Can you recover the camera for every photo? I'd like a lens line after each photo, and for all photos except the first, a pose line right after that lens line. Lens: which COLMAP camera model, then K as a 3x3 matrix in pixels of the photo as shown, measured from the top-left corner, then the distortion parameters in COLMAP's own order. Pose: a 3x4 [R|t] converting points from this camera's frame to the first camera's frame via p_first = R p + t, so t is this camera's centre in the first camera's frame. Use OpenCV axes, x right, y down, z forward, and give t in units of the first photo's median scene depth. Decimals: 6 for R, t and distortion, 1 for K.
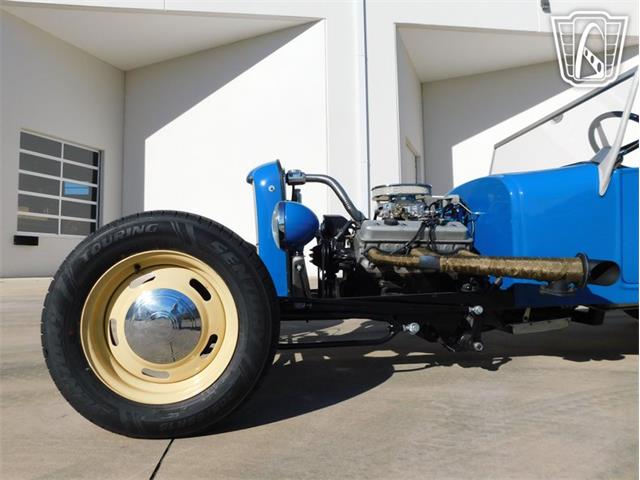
lens RADIAL K [[420.9, 0, 314.9], [0, 420.9, 237.2], [0, 0, 1]] dist [-0.068306, 0.046964]
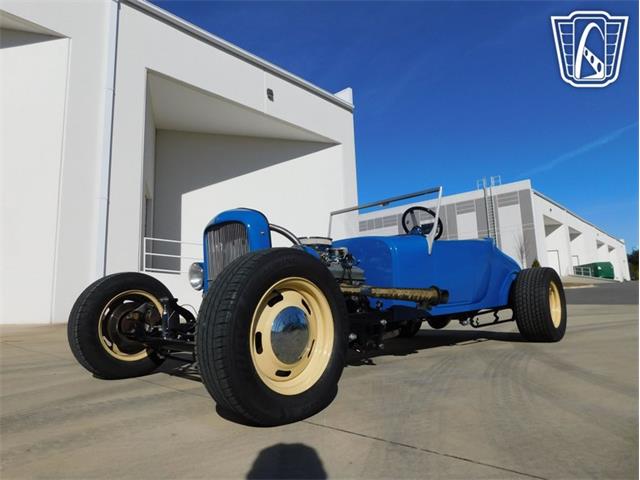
lens RADIAL K [[420.9, 0, 318.1], [0, 420.9, 239.4], [0, 0, 1]] dist [-0.068306, 0.046964]
pose [[0.754254, 0.085846, 0.650947, -0.693109], [-0.017260, 0.993666, -0.111044, 0.034829], [-0.656356, 0.072520, 0.750958, -0.042662]]
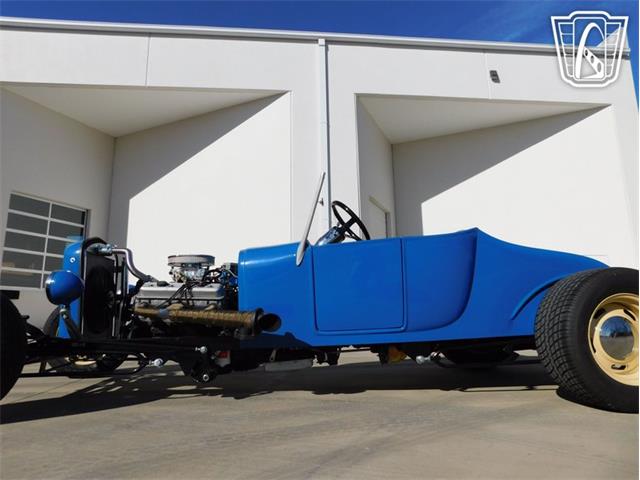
lens RADIAL K [[420.9, 0, 315.4], [0, 420.9, 240.5], [0, 0, 1]] dist [-0.068306, 0.046964]
pose [[0.999845, -0.005433, -0.016760, 0.631659], [0.003422, 0.993031, -0.117806, -0.013670], [0.017284, 0.117730, 0.992895, -0.312345]]
